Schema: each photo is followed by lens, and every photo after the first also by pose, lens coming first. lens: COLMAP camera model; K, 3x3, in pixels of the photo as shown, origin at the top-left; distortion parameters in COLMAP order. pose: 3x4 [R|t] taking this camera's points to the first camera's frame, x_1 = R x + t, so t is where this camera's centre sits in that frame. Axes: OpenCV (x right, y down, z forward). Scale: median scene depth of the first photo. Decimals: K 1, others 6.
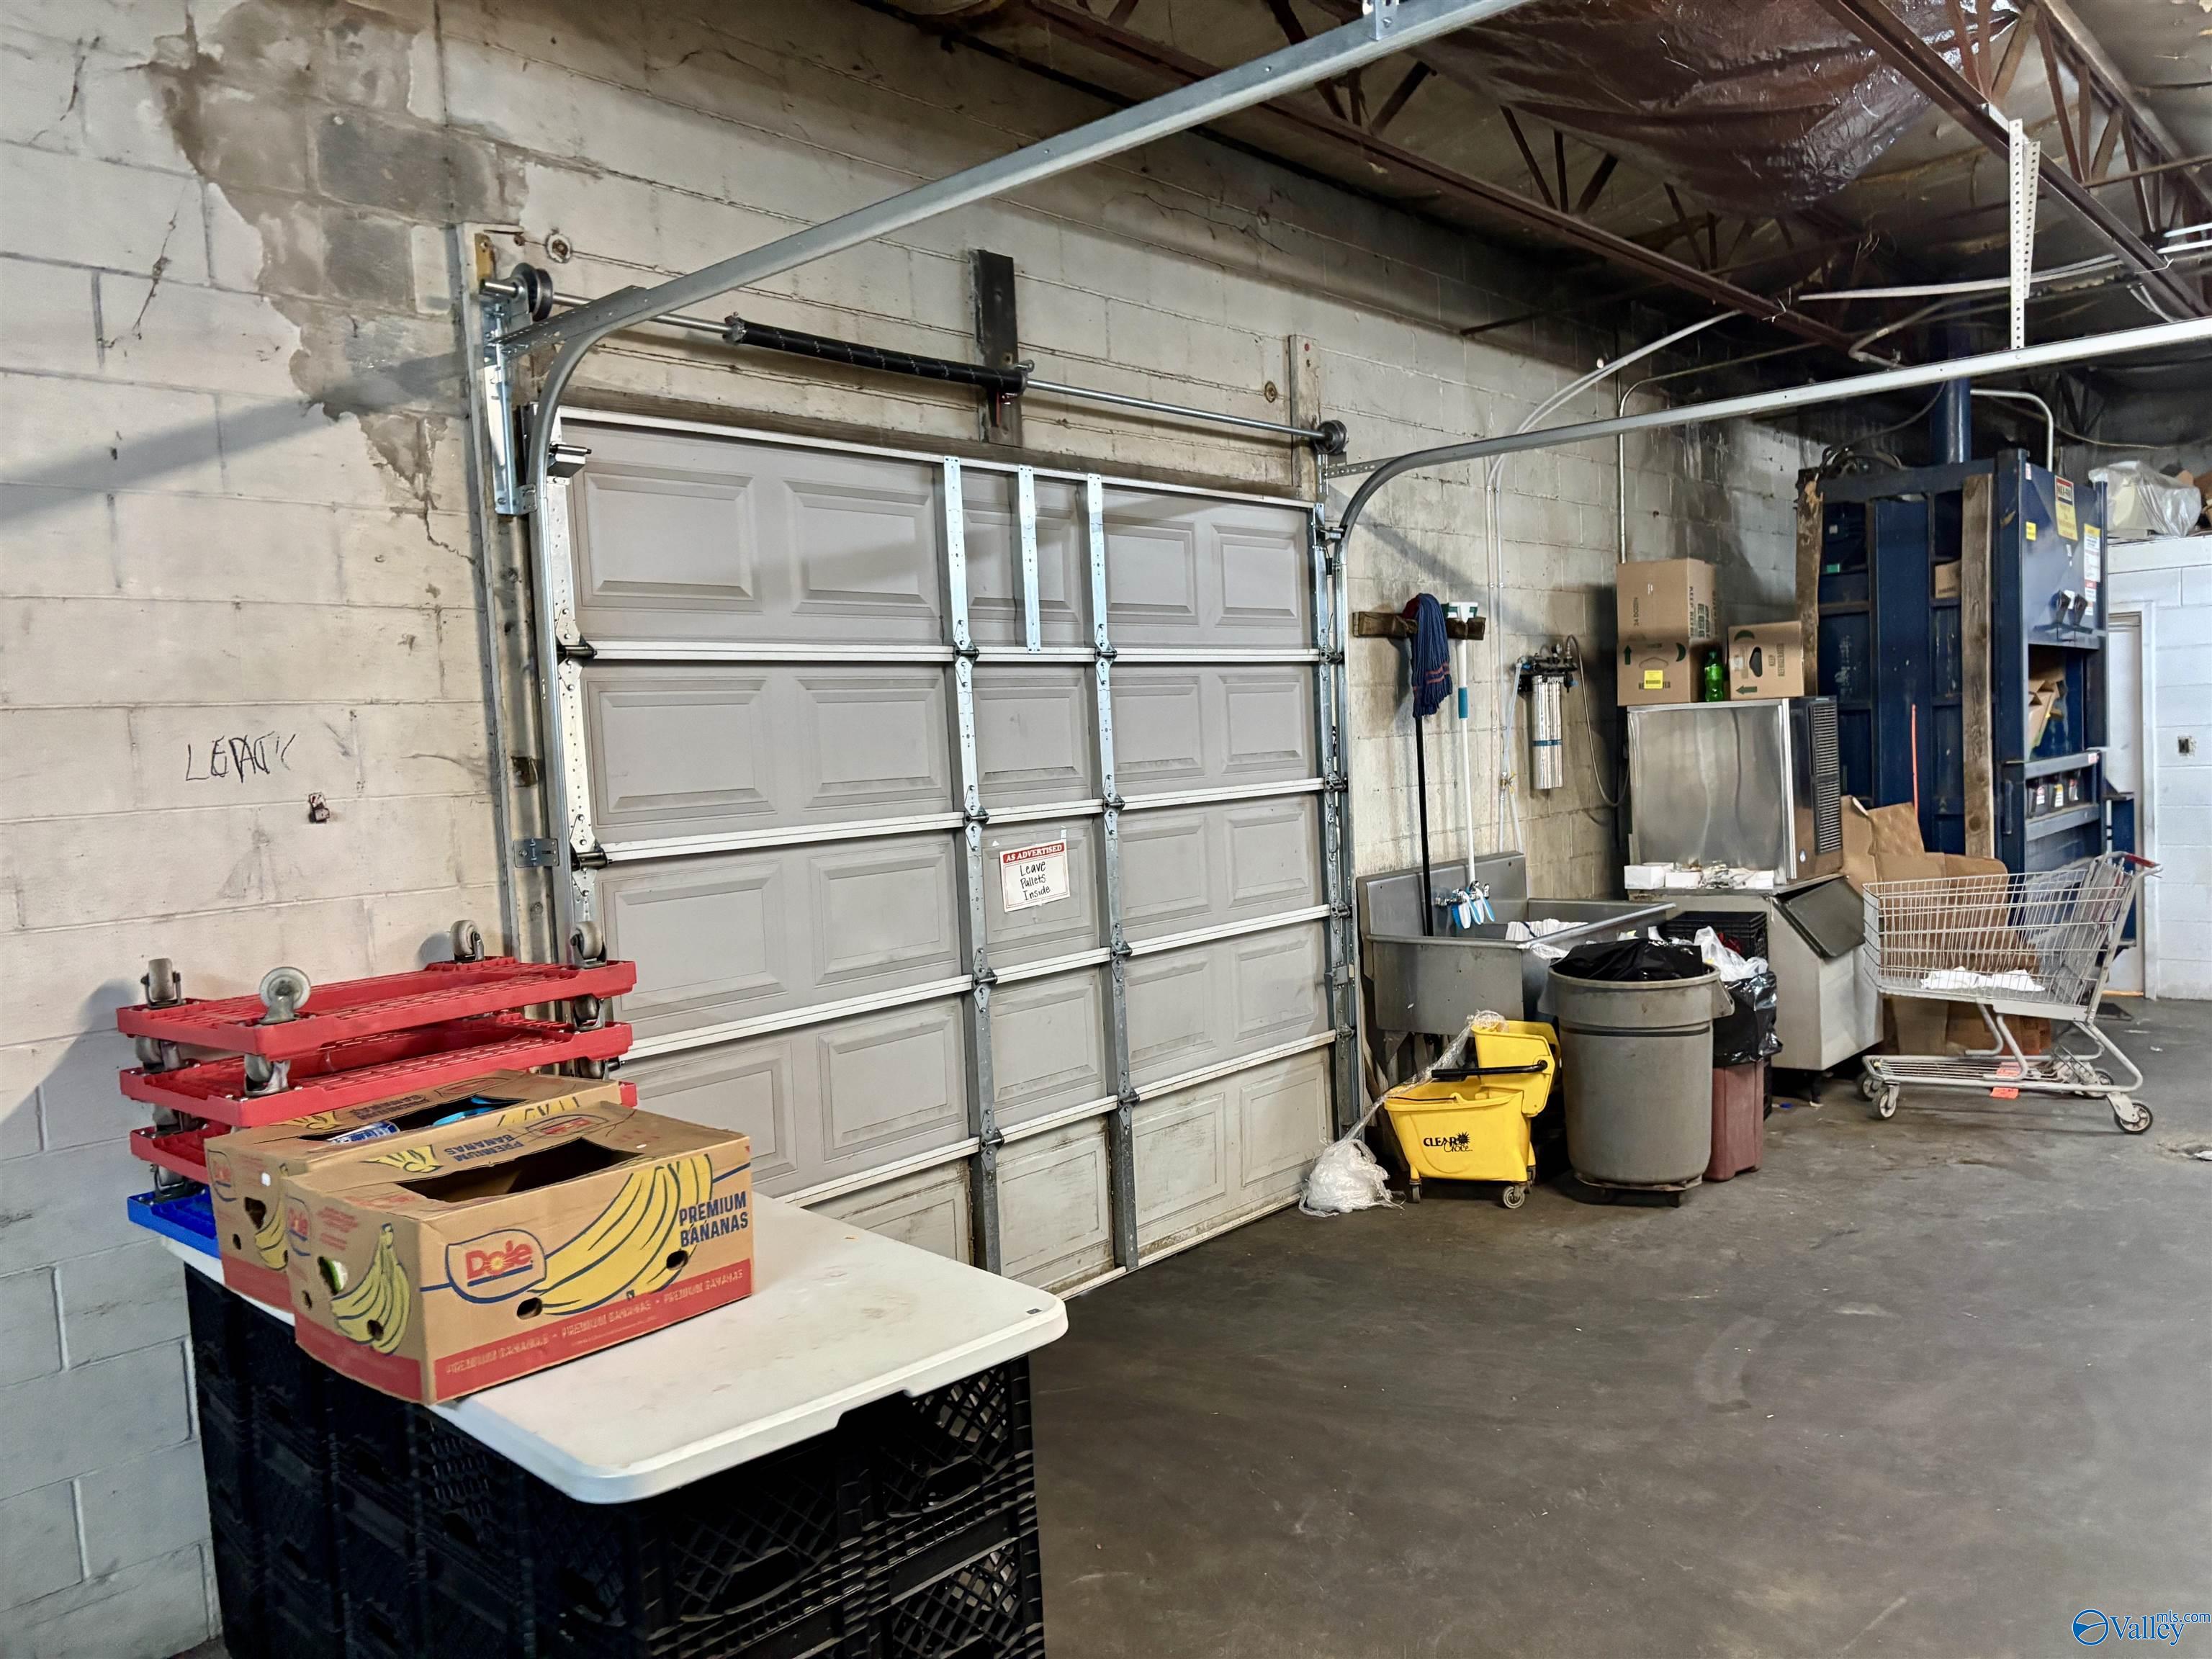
lens RADIAL K [[1657.1, 0, 1110.5], [0, 1657.1, 860.7], [0, 0, 1]] dist [0.045954, -0.062058]
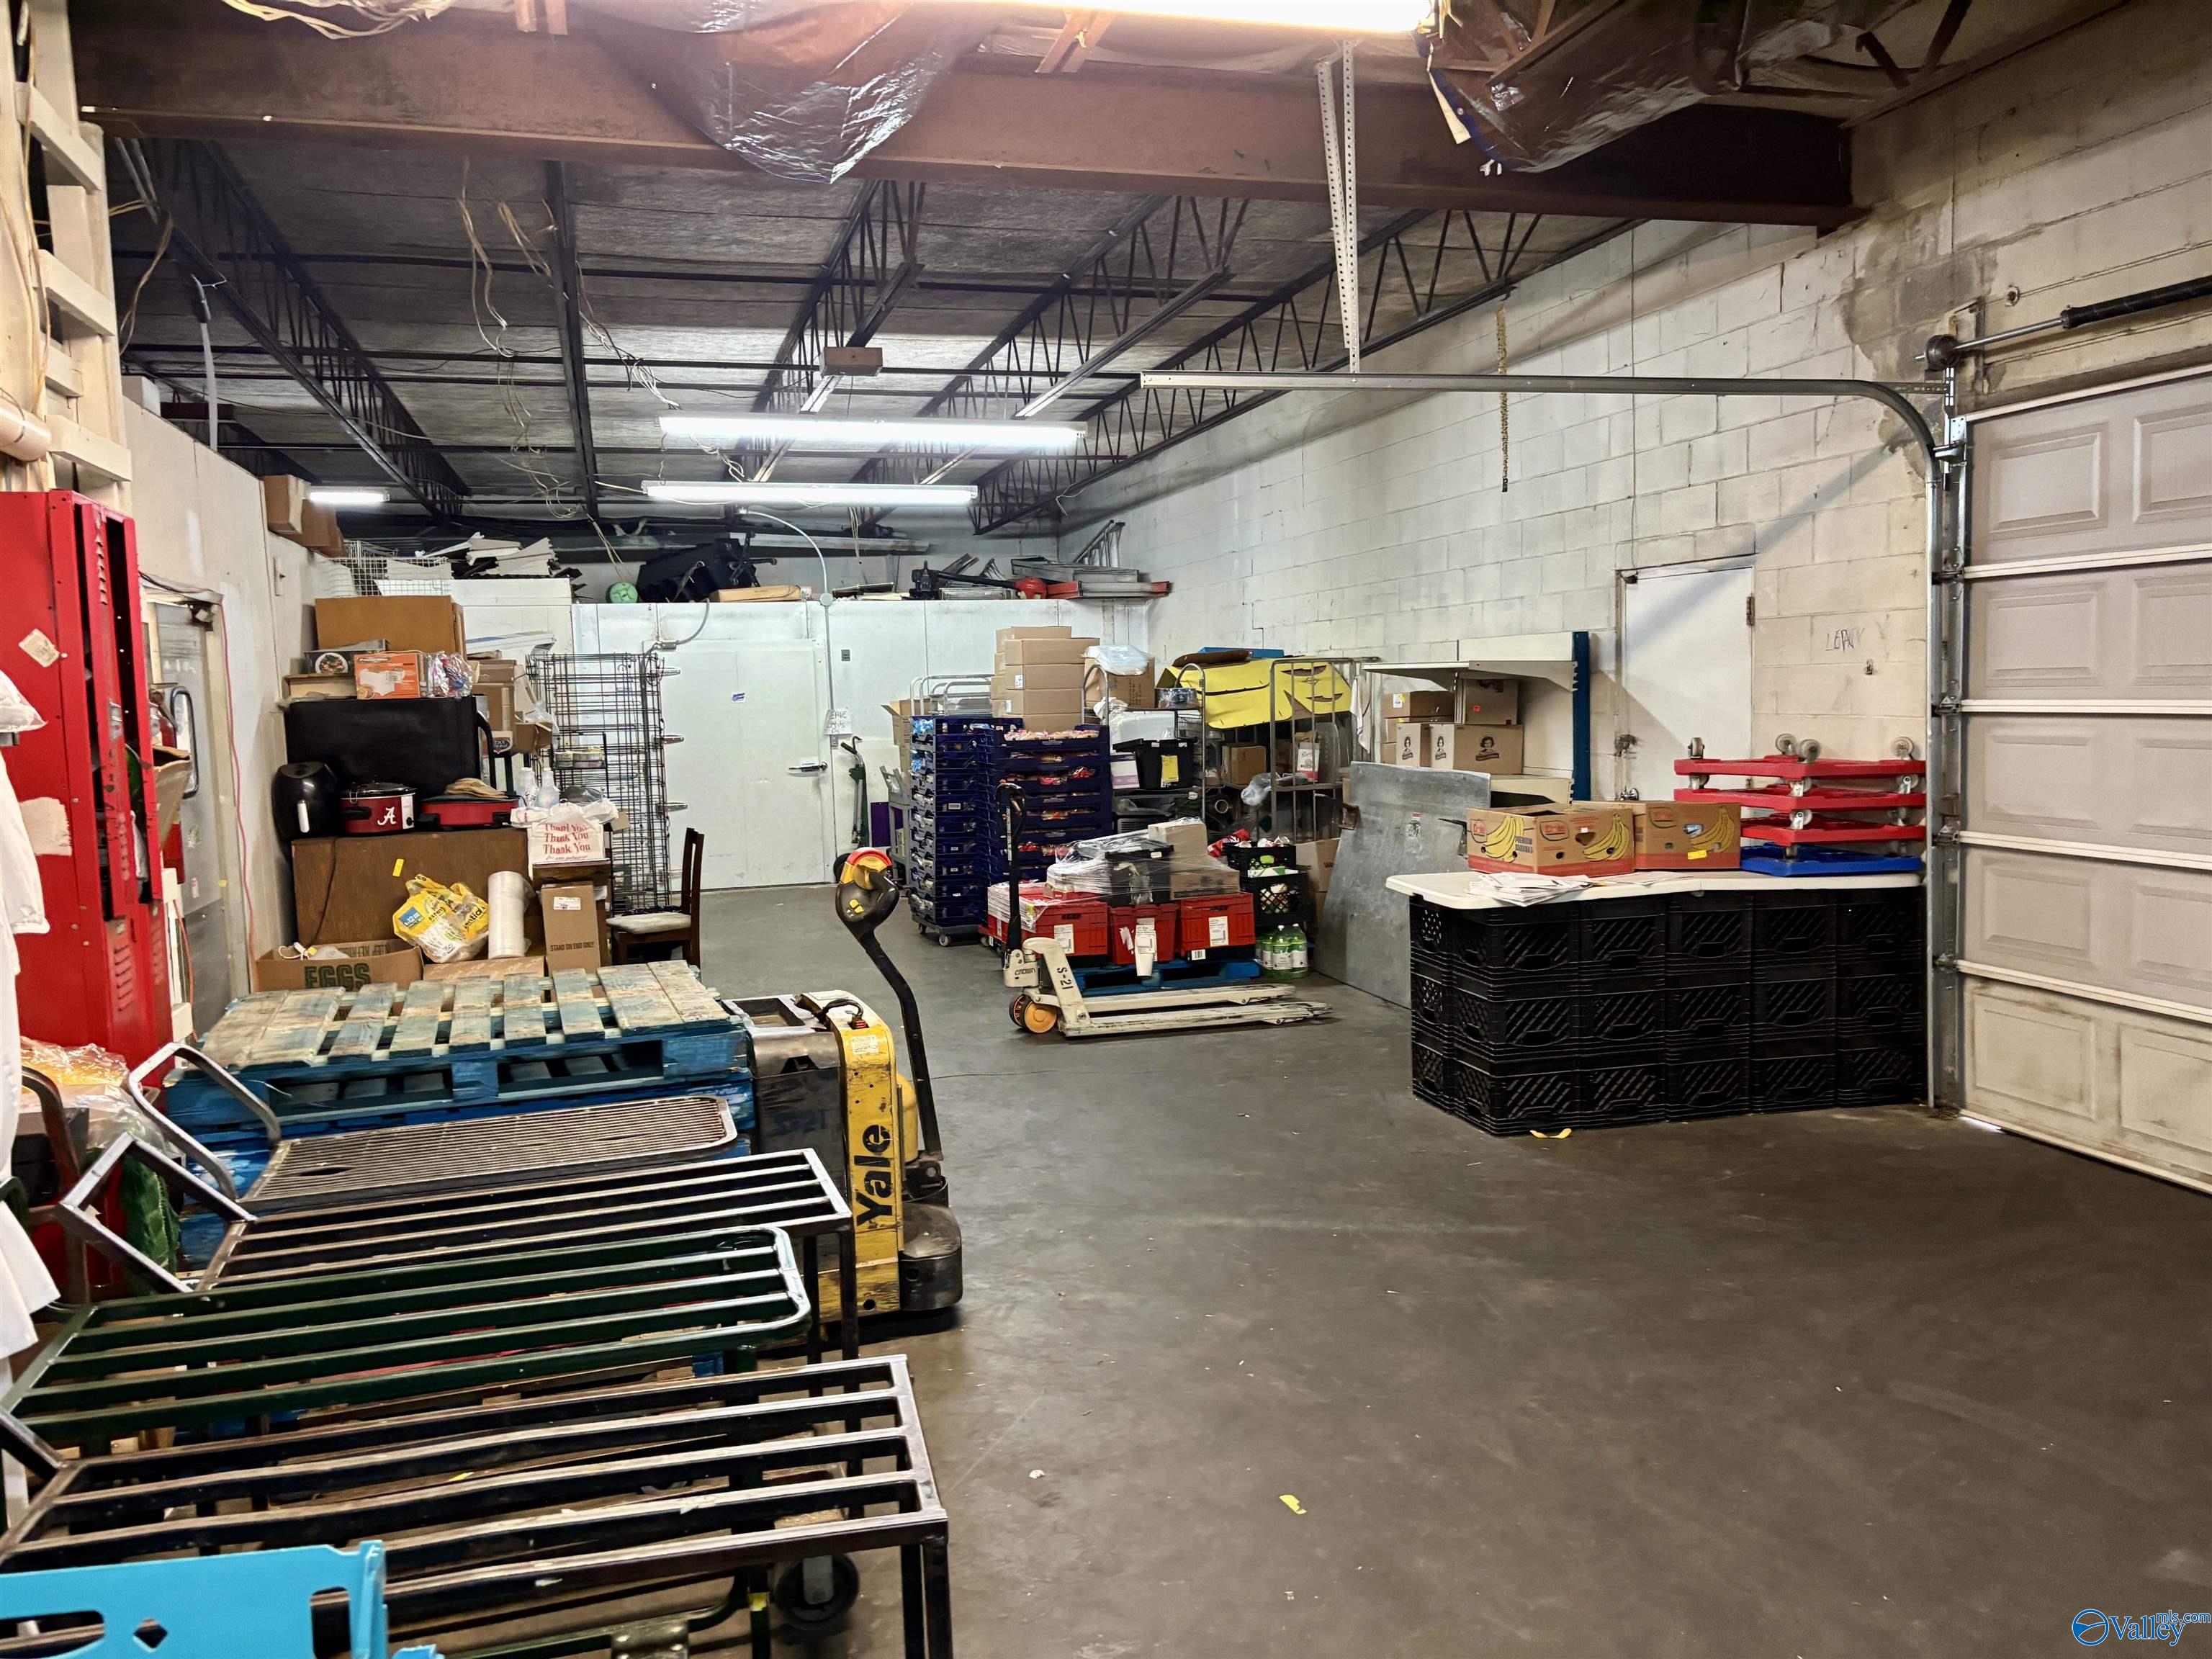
lens RADIAL K [[1657.1, 0, 1110.5], [0, 1657.1, 860.7], [0, 0, 1]] dist [0.045954, -0.062058]
pose [[-0.535793, 0.156069, -0.829800, 1.501575], [-0.003732, 0.982321, 0.187165, -0.158227], [0.844341, 0.103379, -0.525738, 1.227939]]
